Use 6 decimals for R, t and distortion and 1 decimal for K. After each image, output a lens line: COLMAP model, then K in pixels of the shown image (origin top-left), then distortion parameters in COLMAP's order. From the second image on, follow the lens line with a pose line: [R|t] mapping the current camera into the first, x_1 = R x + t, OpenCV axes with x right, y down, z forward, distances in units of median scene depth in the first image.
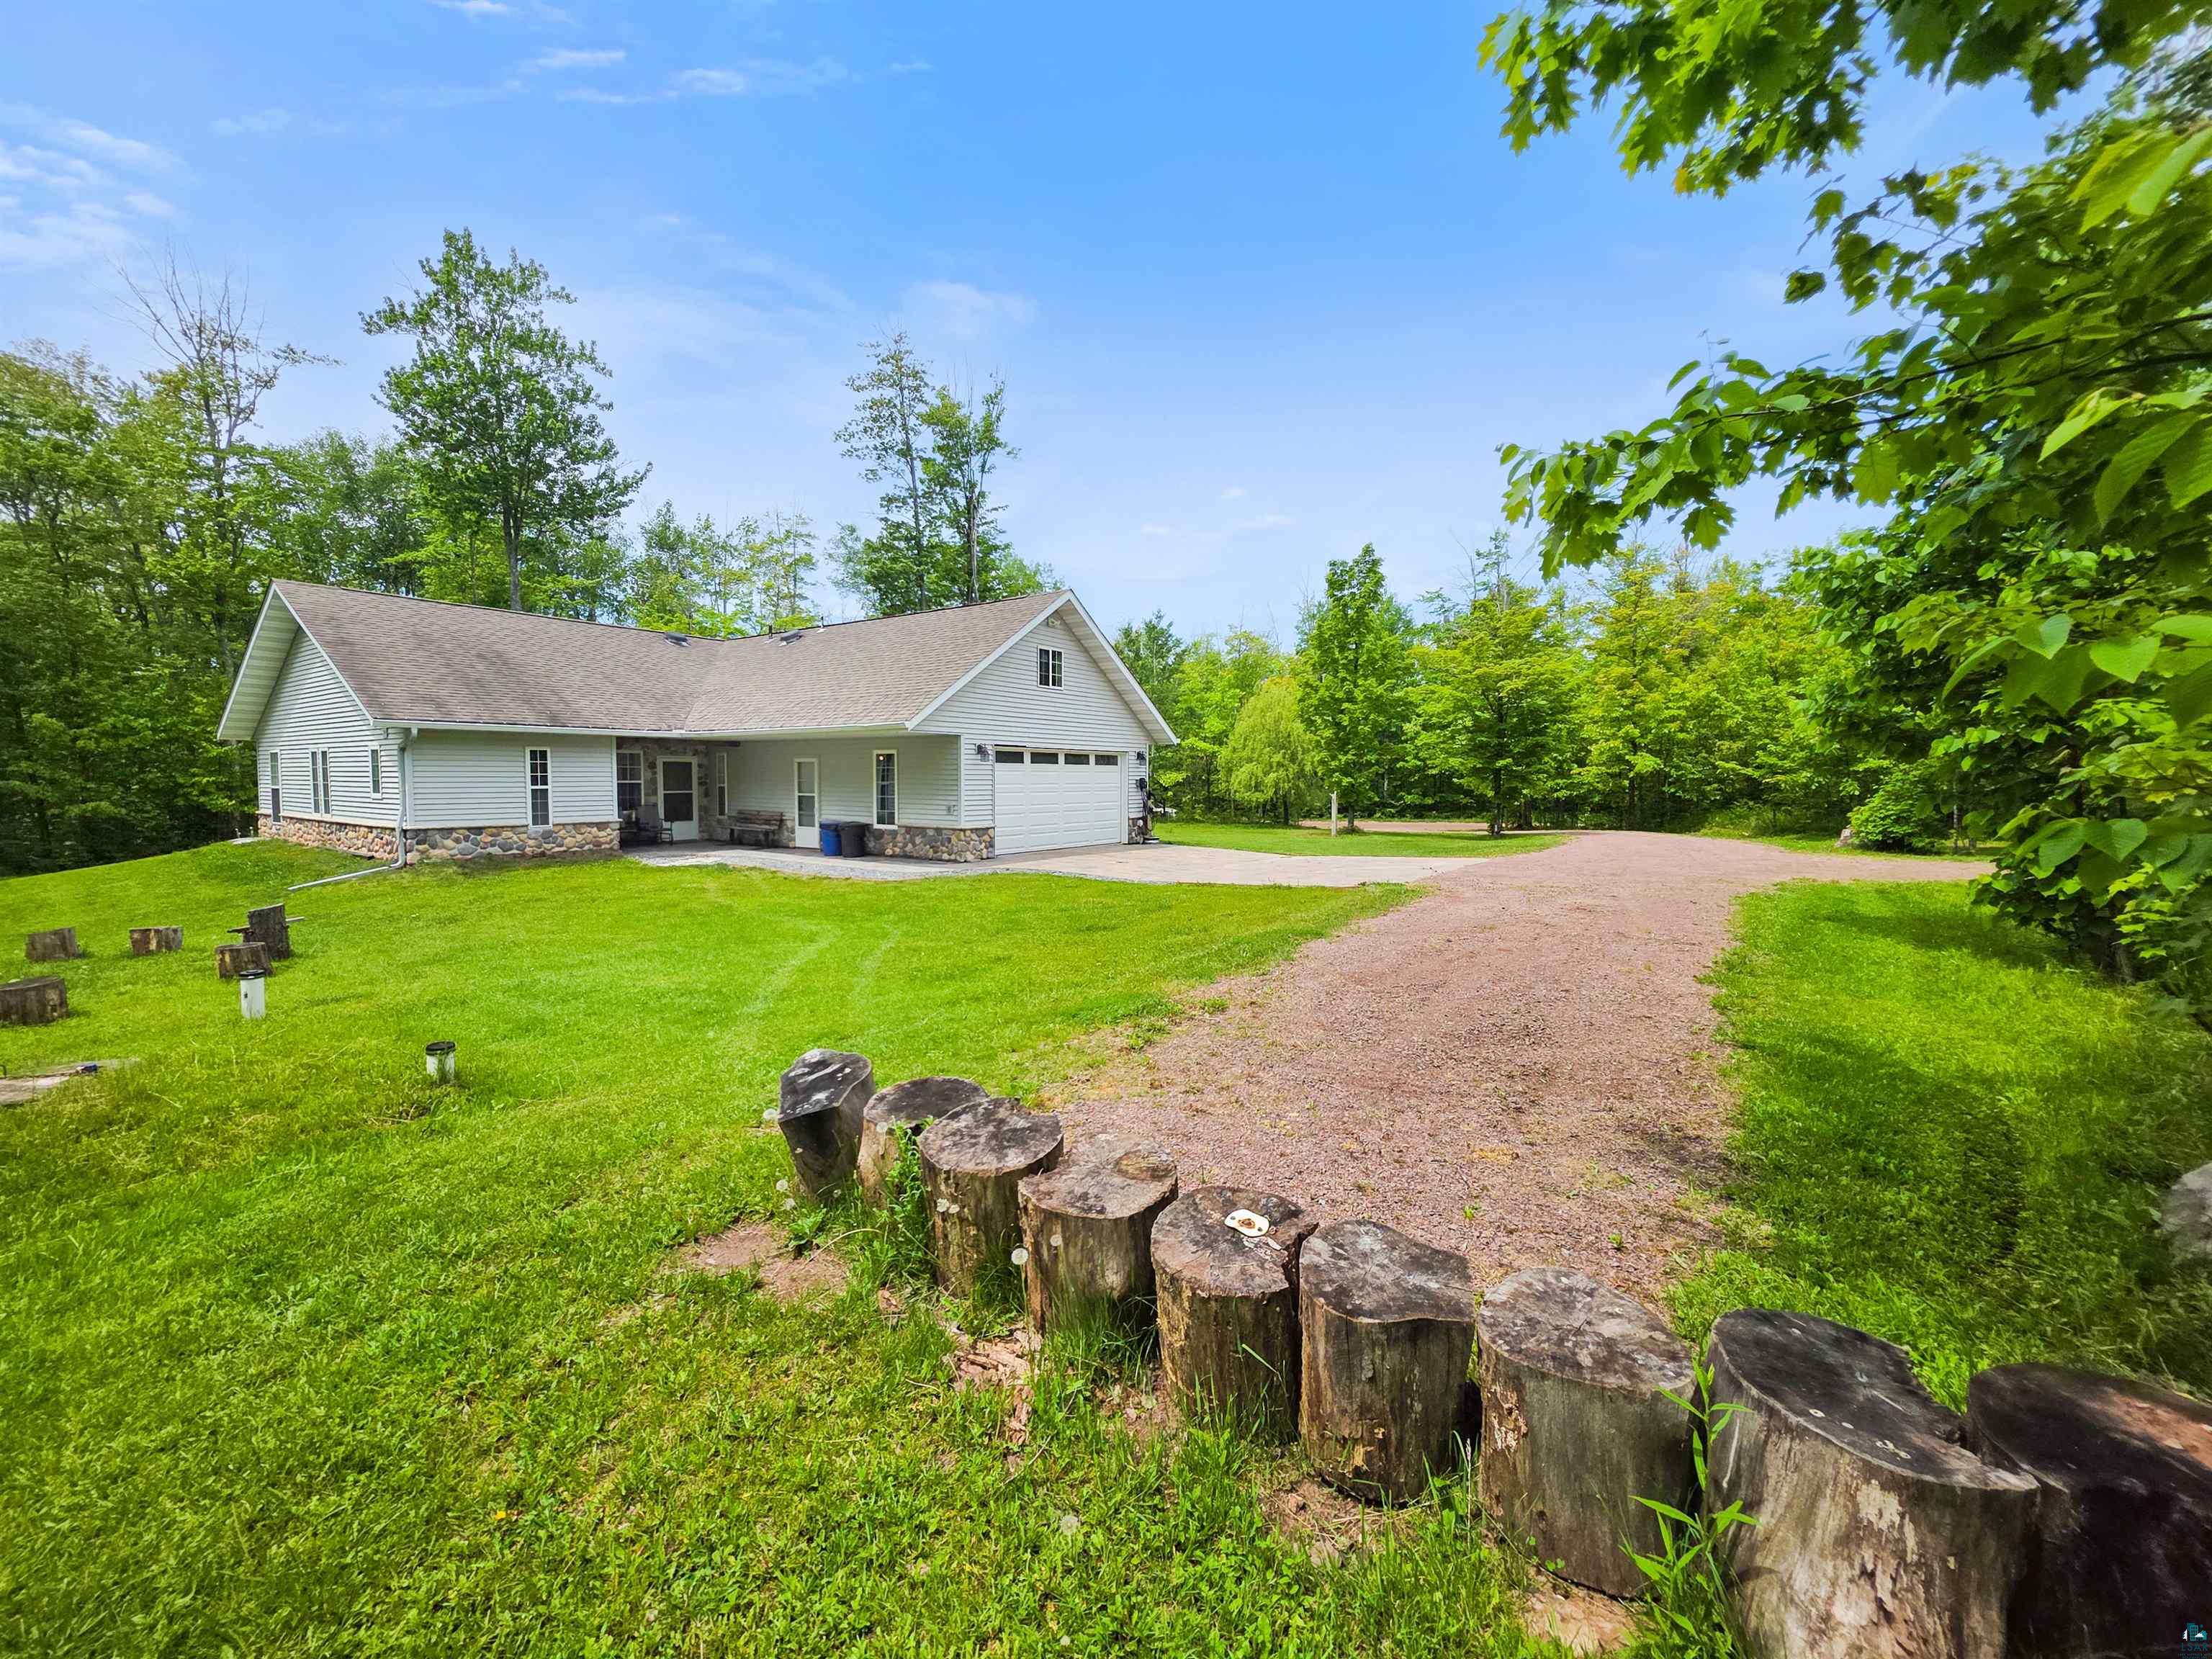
lens RADIAL K [[888.9, 0, 1106.0], [0, 888.9, 829.5], [0, 0, 1]] dist [0.000738, -0.000113]
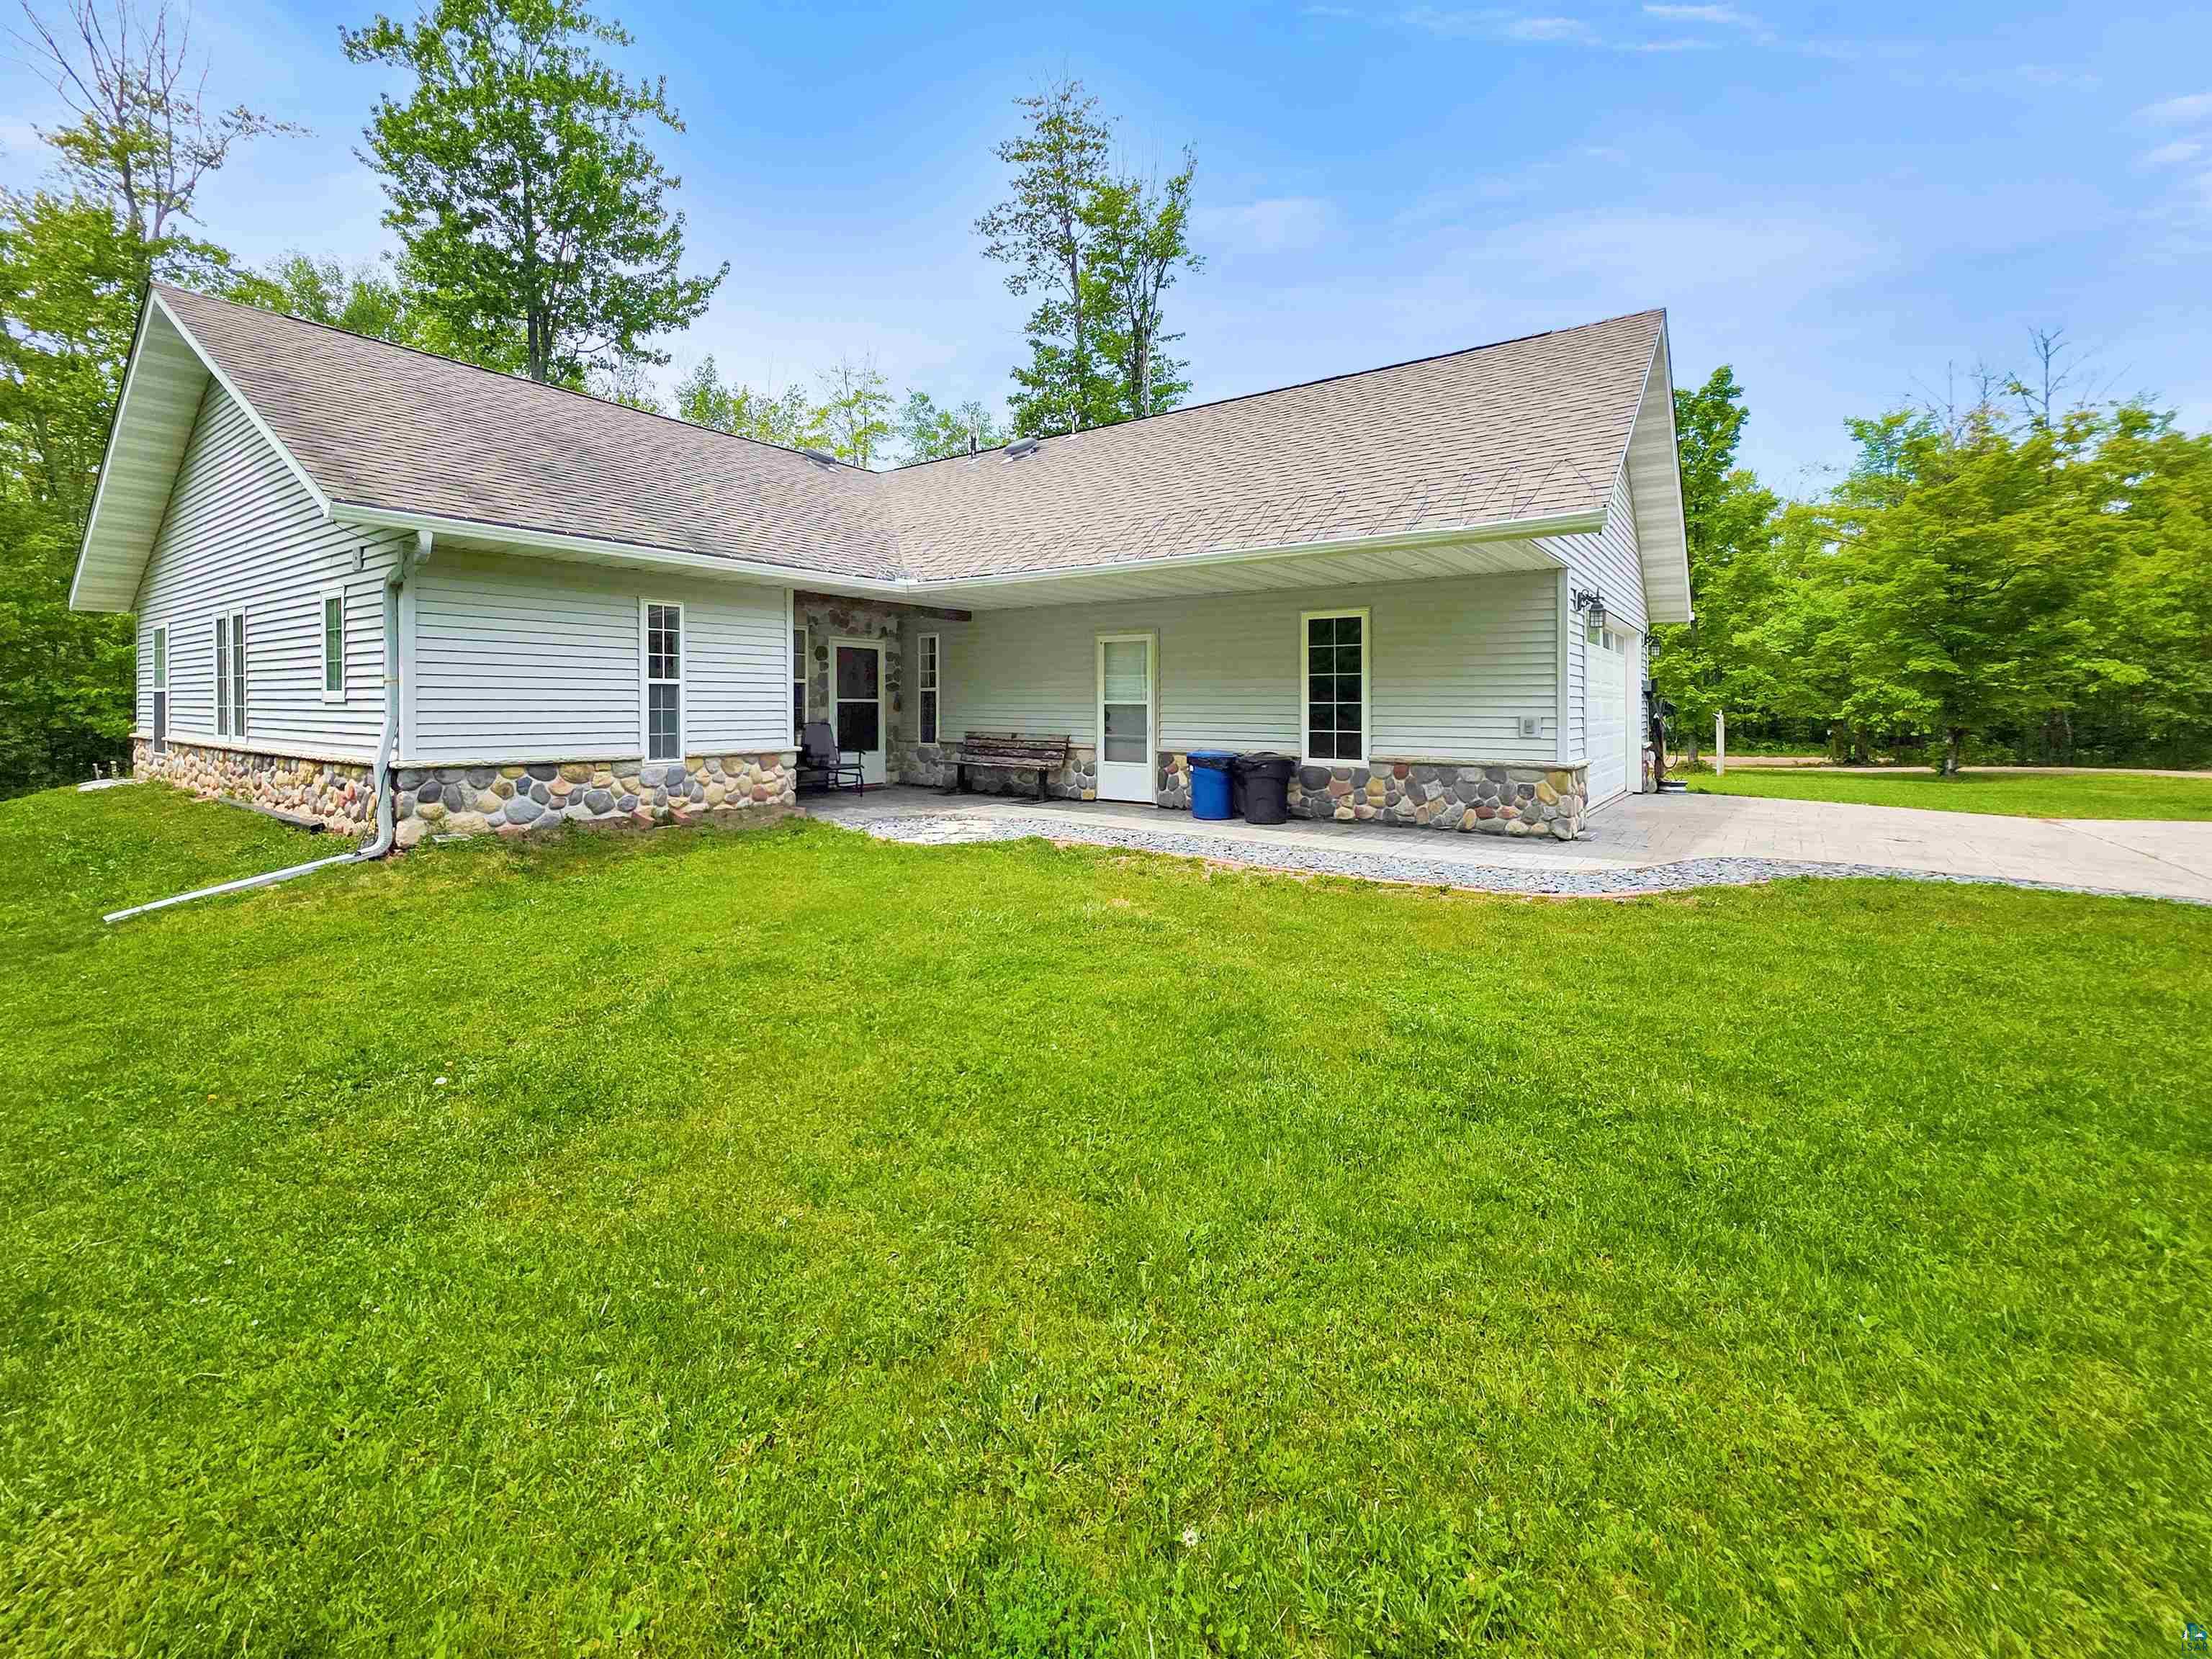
lens RADIAL K [[931.6, 0, 1088.6], [0, 931.6, 720.0], [0, 0, 1]] dist [-0.000075, 0.000370]
pose [[0.999956, 0.001367, -0.009283, -0.341662], [-0.001785, 0.998976, -0.045203, -0.002795], [0.009211, 0.045217, 0.998935, 0.419694]]
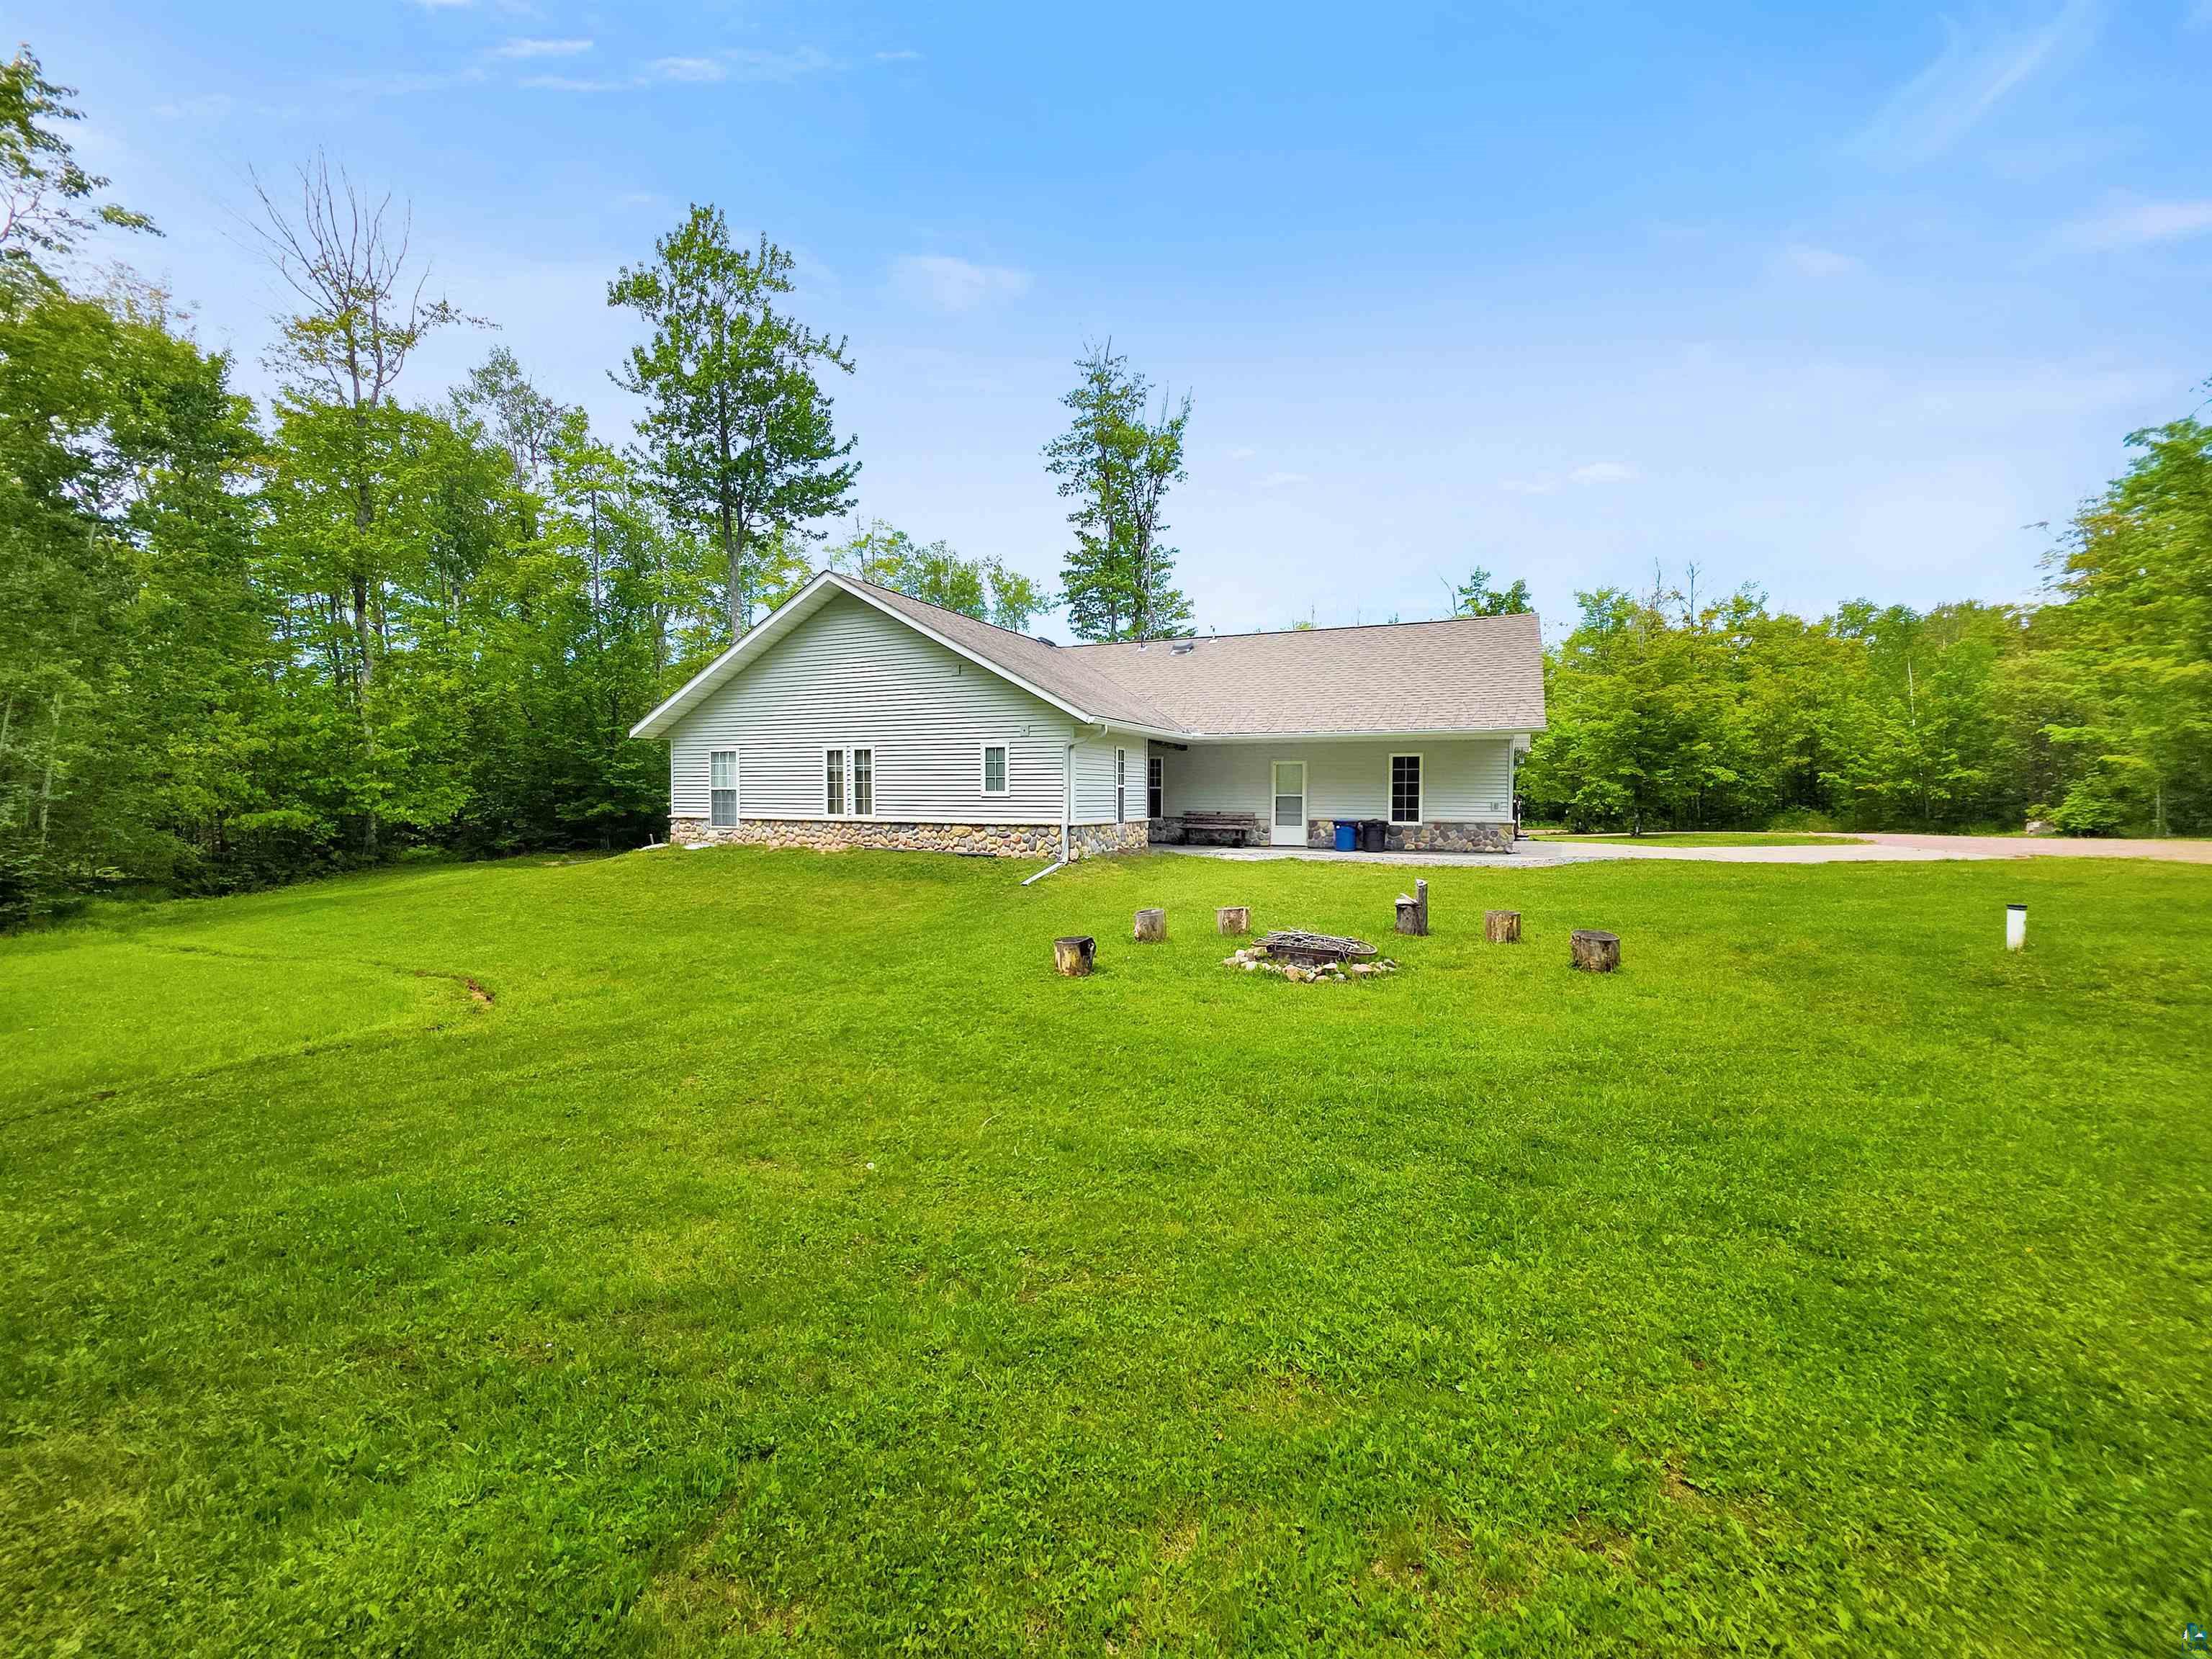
lens RADIAL K [[884.6, 0, 1106.0], [0, 884.6, 829.5], [0, 0, 1]] dist [-0.001488, -0.000109]
pose [[0.979597, -0.007977, 0.200815, -0.737867], [0.011835, 0.999768, -0.018016, 0.017545], [-0.200624, 0.020025, 0.979464, 0.008479]]
